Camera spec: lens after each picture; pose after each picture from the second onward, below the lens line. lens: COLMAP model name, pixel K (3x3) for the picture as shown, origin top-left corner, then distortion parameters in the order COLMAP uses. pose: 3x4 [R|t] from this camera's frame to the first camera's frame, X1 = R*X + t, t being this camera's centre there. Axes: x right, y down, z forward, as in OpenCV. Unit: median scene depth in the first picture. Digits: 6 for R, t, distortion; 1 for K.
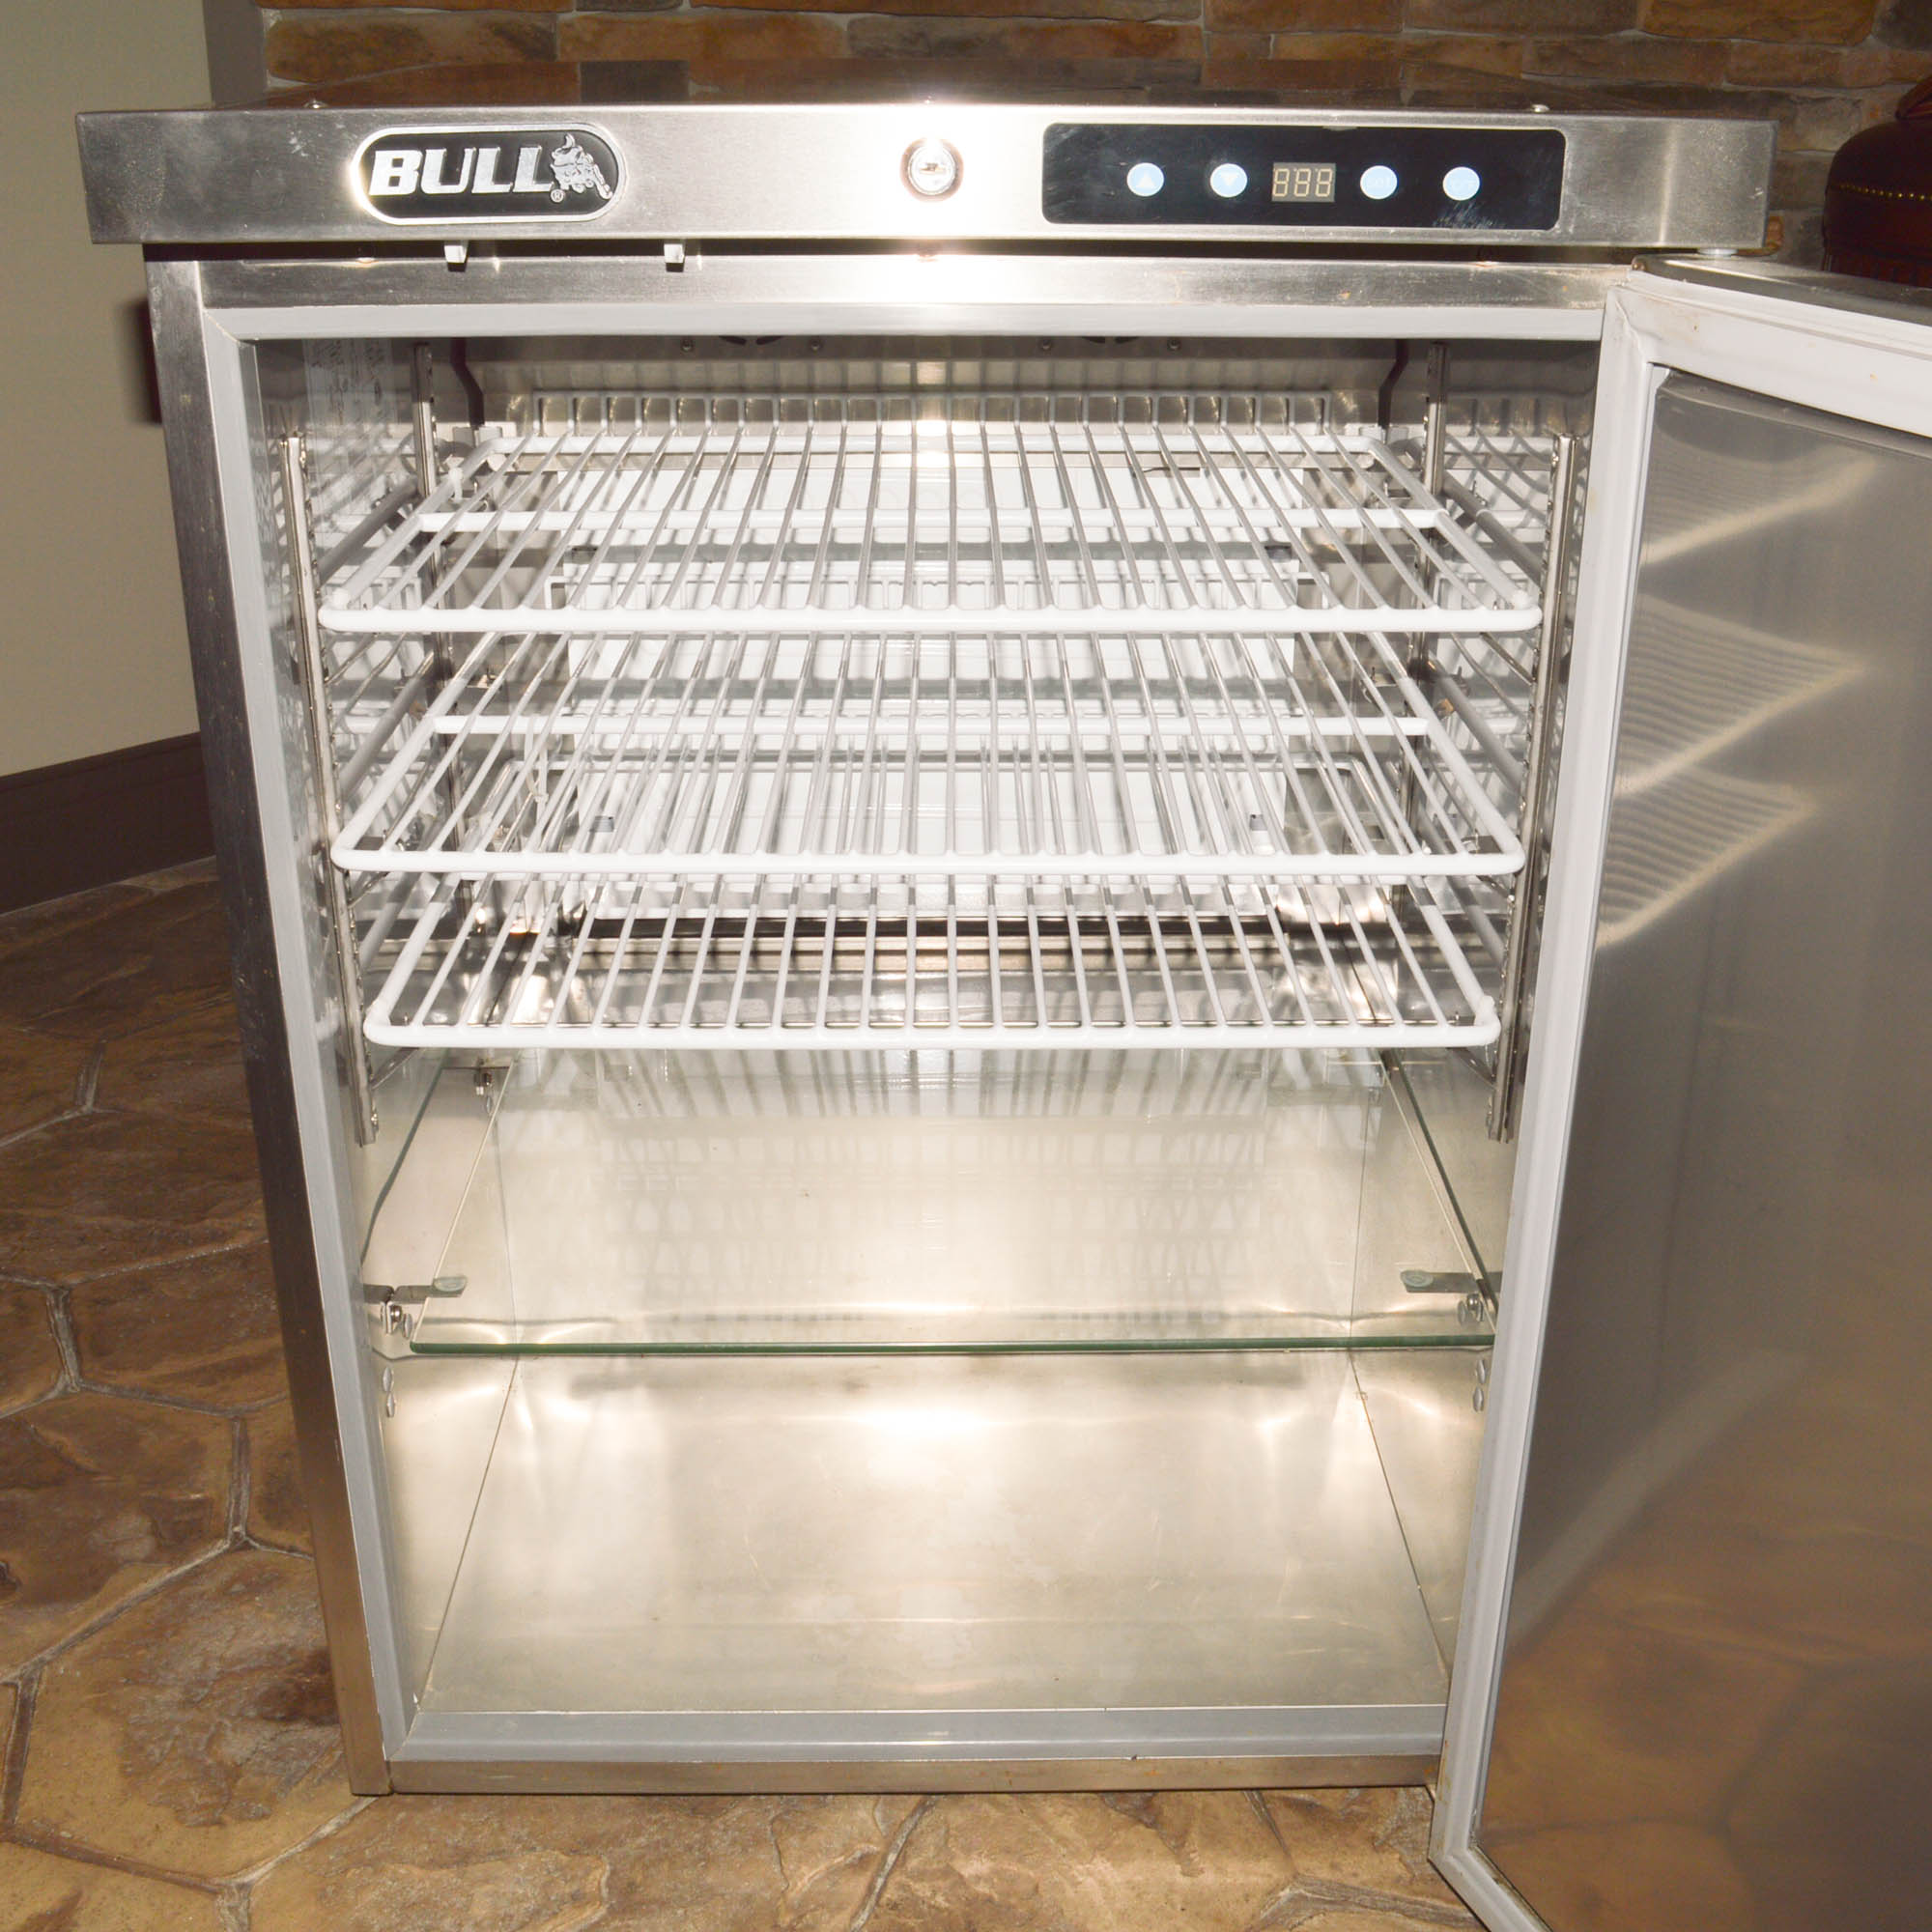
lens RADIAL K [[2320.6, 0, 966.0], [0, 2320.6, 966.0], [0, 0, 1]] dist [-0.098569, 0.030128]
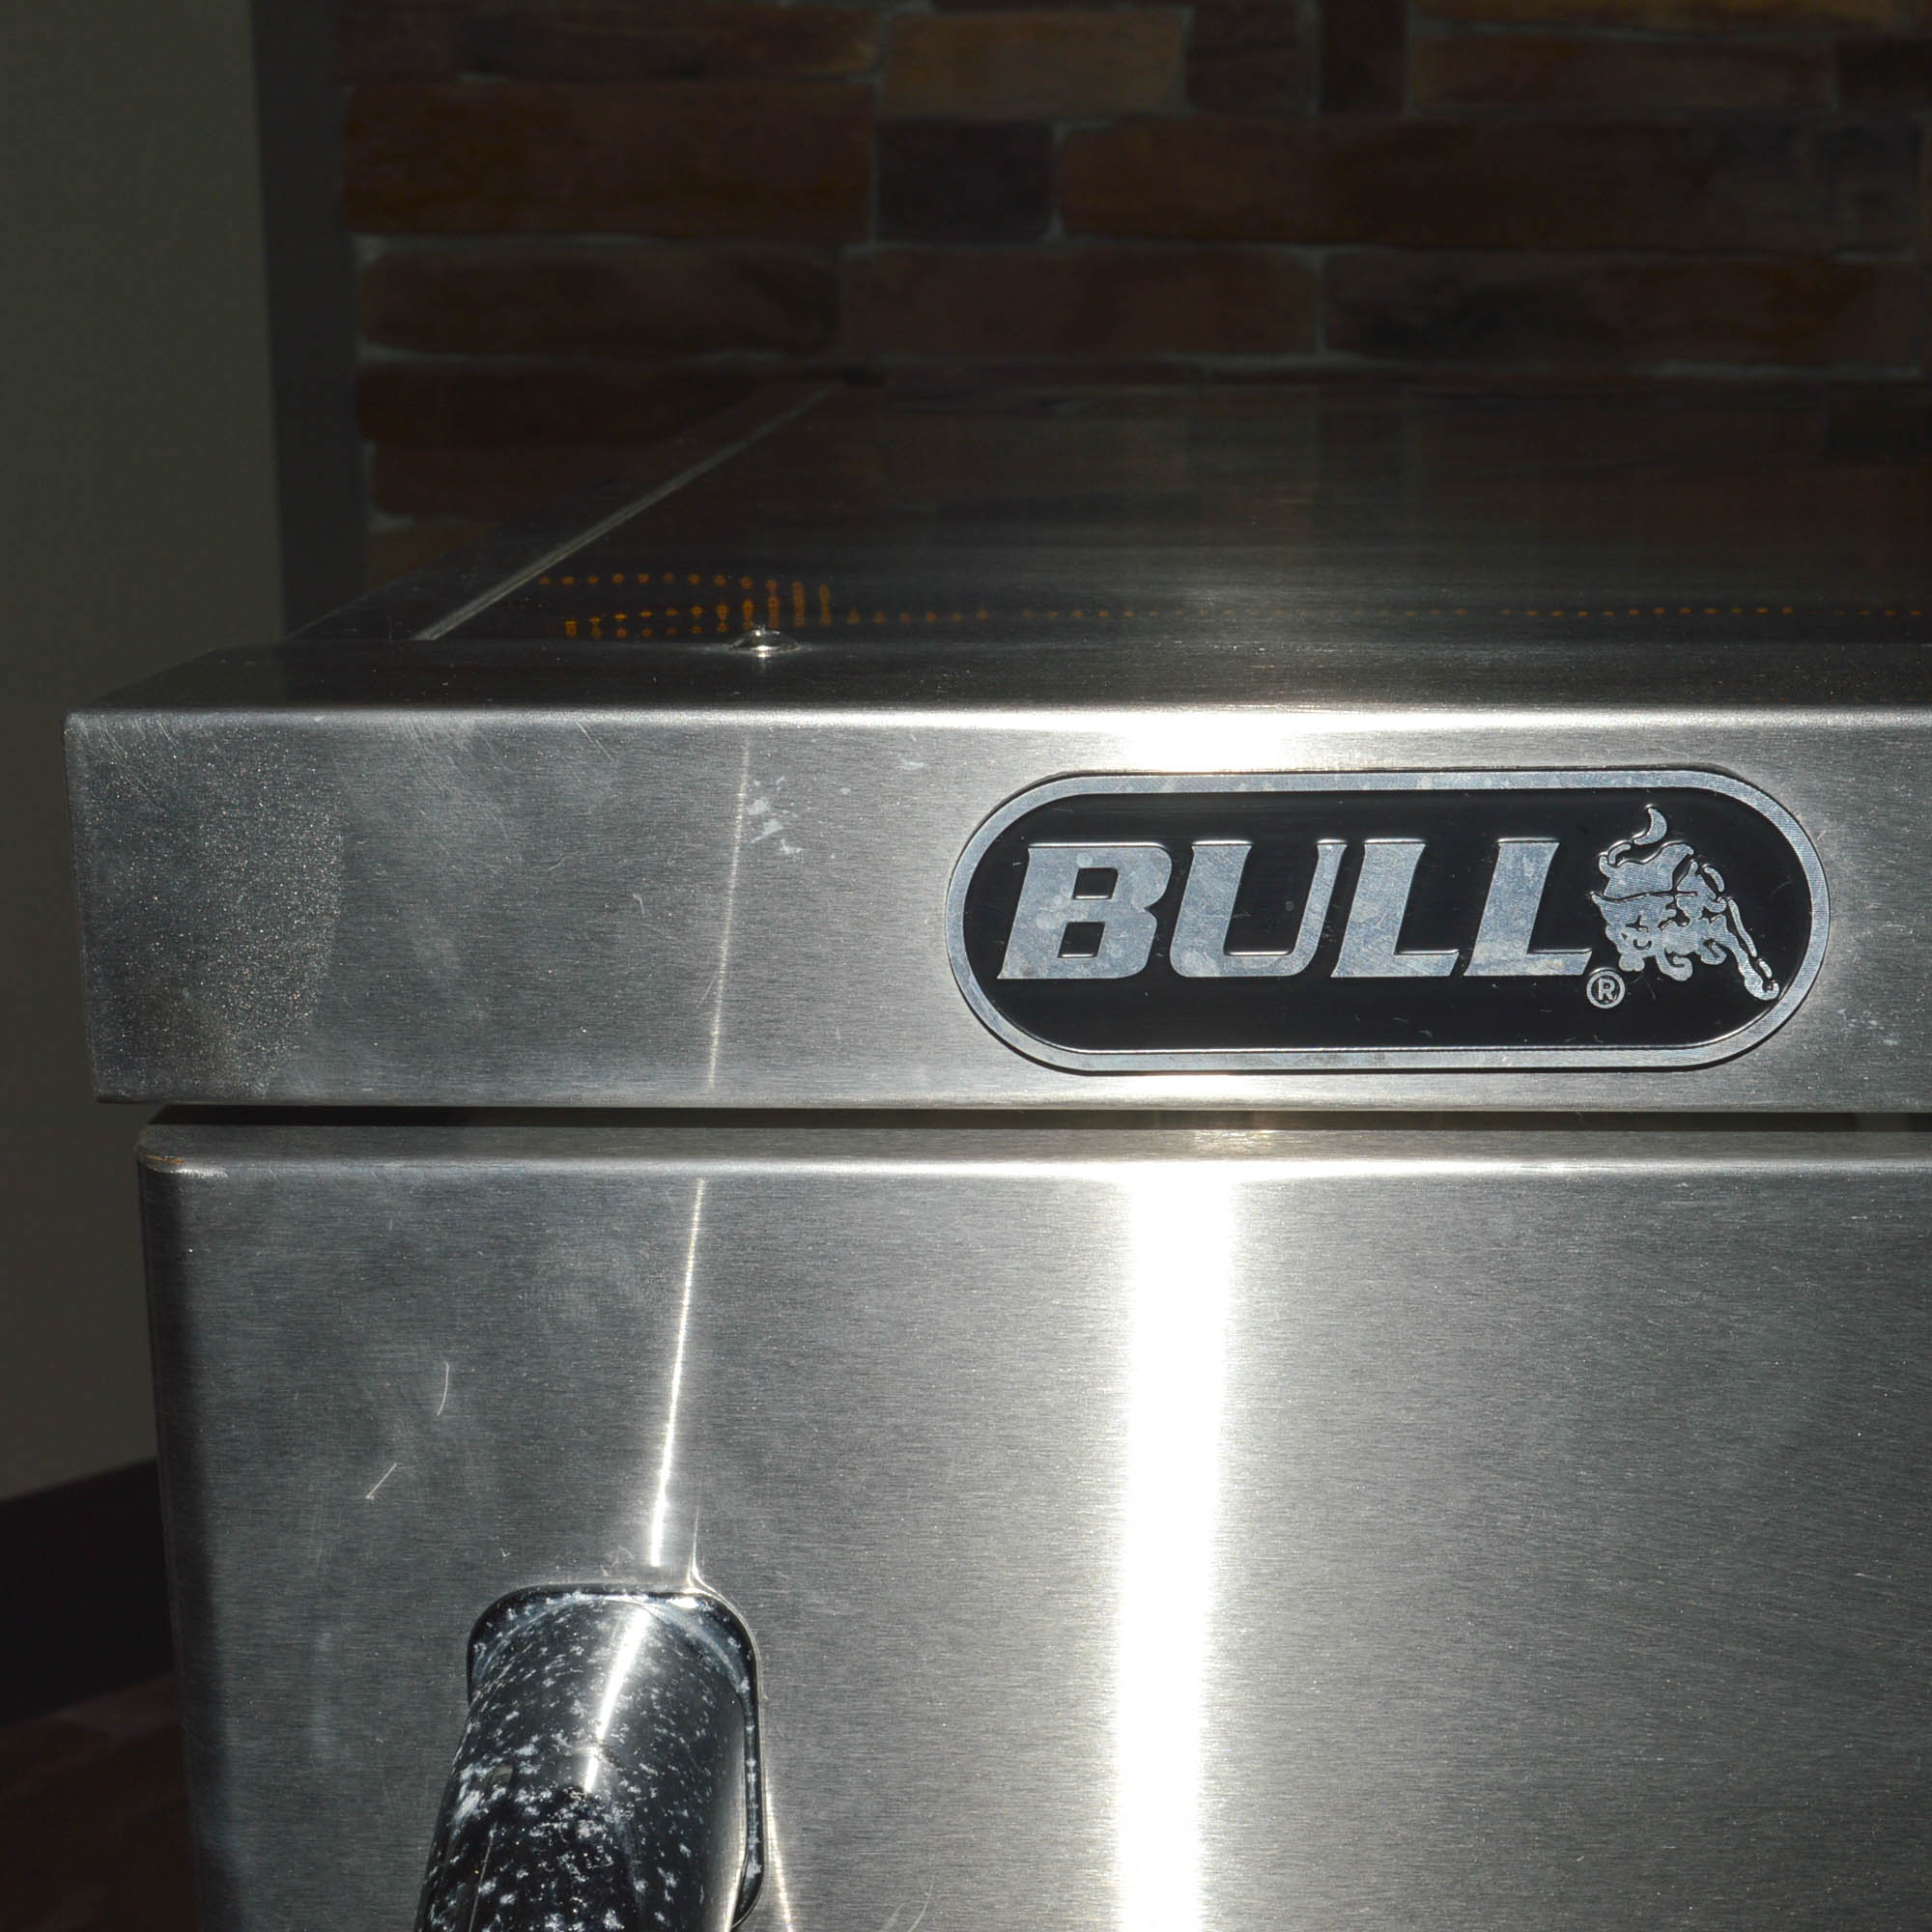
lens RADIAL K [[3329.5, 0, 1158.6], [0, 3329.5, 965.8], [0, 0, 1]] dist [-0.011520, -0.142275]
pose [[0.999588, 0.002955, -0.028552, -0.146412], [-0.007809, 0.985164, -0.171438, -0.169094], [0.027622, 0.171591, 0.984781, 0.356444]]
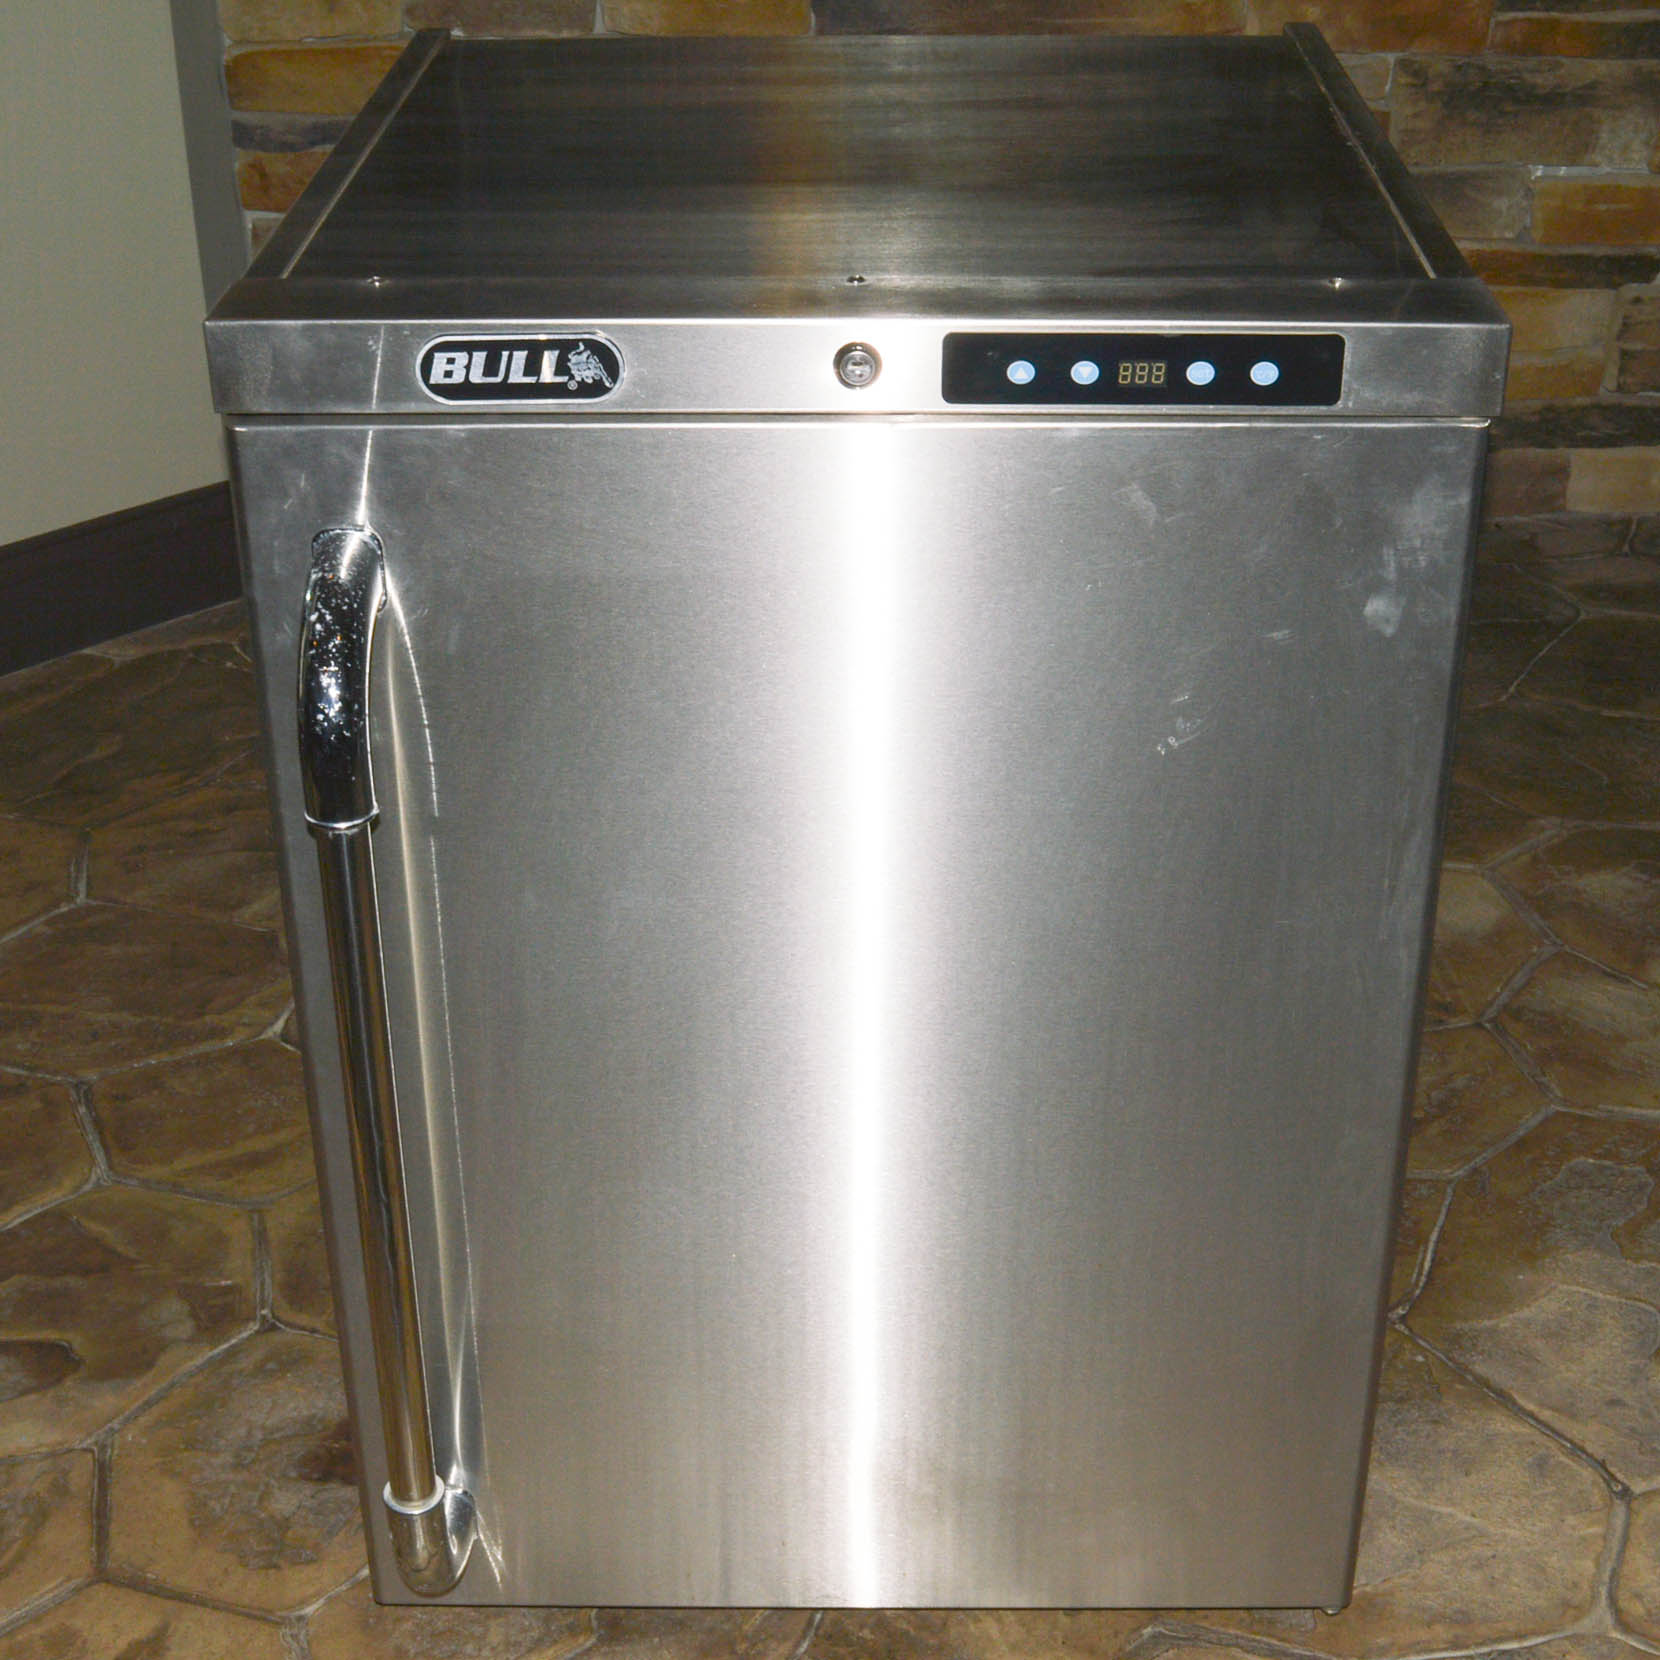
lens RADIAL K [[2693.8, 0, 854.3], [0, 2693.8, 791.6], [0, 0, 1]] dist [-0.101935, 0.078943]
pose [[0.999669, 0.004367, -0.025356, 0.014999], [-0.002012, 0.995744, 0.092139, -0.159539], [0.025650, -0.092057, 0.995423, -0.355835]]
